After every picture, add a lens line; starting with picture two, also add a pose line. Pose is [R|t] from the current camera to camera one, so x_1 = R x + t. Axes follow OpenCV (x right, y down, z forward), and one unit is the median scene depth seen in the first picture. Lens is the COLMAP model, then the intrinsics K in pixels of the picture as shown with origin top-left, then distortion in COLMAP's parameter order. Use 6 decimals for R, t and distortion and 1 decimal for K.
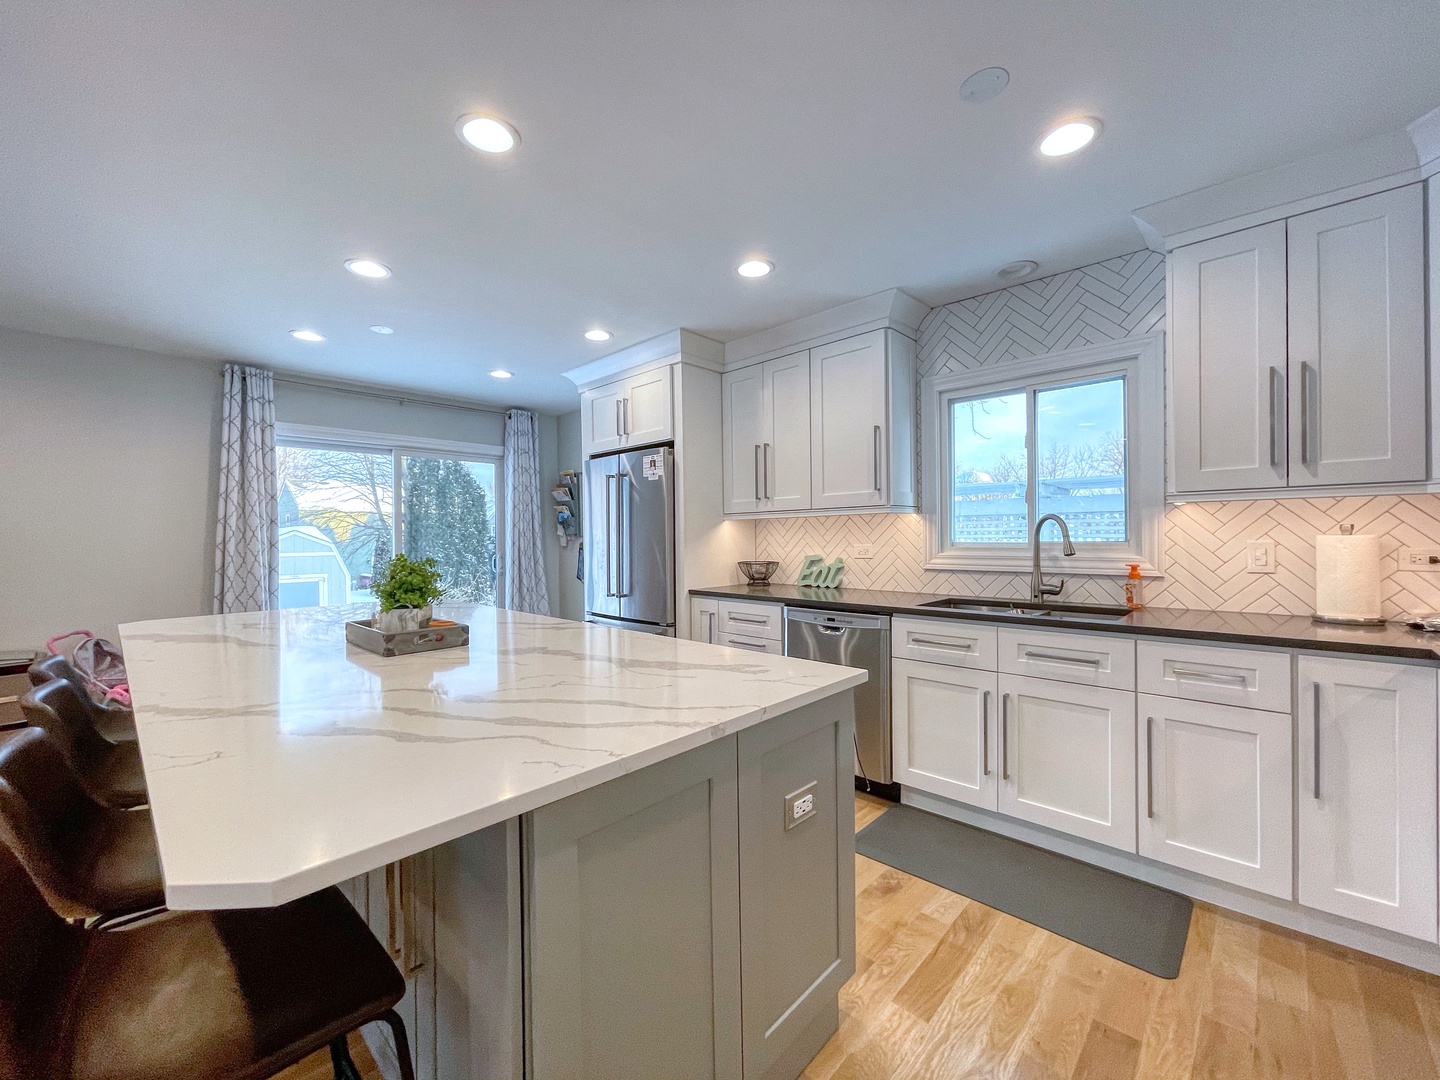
lens RADIAL K [[583.0, 0, 719.2], [0, 583.0, 537.4], [0, 0, 1]] dist [0.004906, -0.000011]
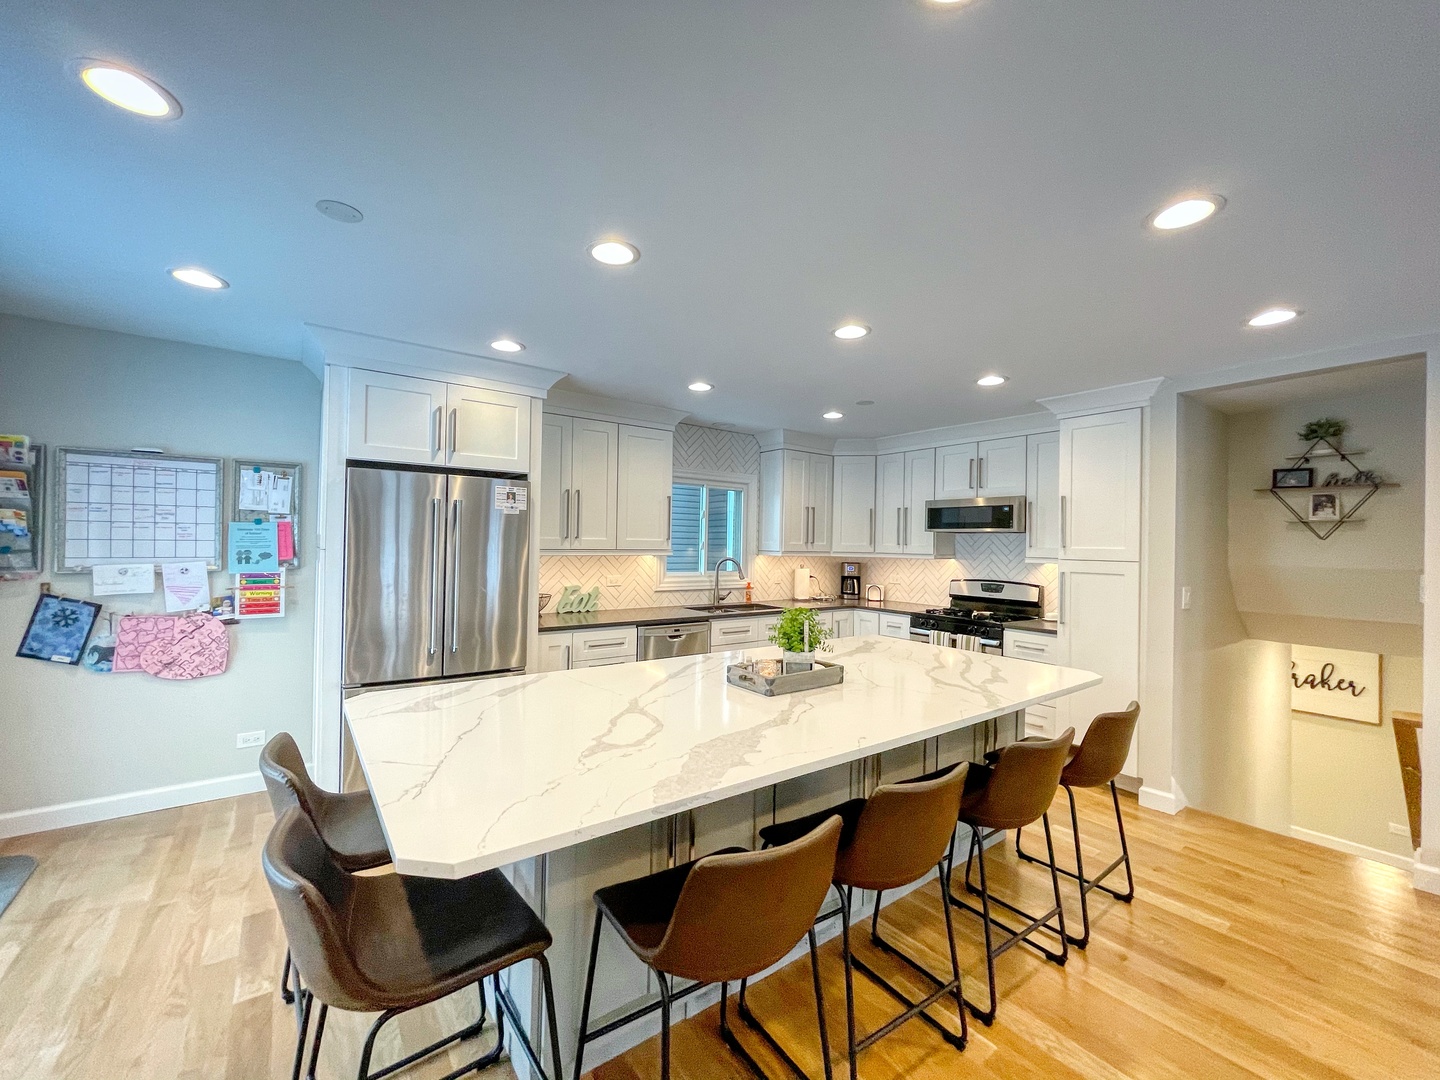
lens RADIAL K [[583.0, 0, 719.2], [0, 583.0, 537.4], [0, 0, 1]] dist [0.004906, -0.000011]
pose [[0.165316, 0.026222, 0.985892, -1.028080], [-0.015950, 0.999587, -0.023911, -0.047104], [-0.986112, -0.011772, 0.165666, 0.554145]]
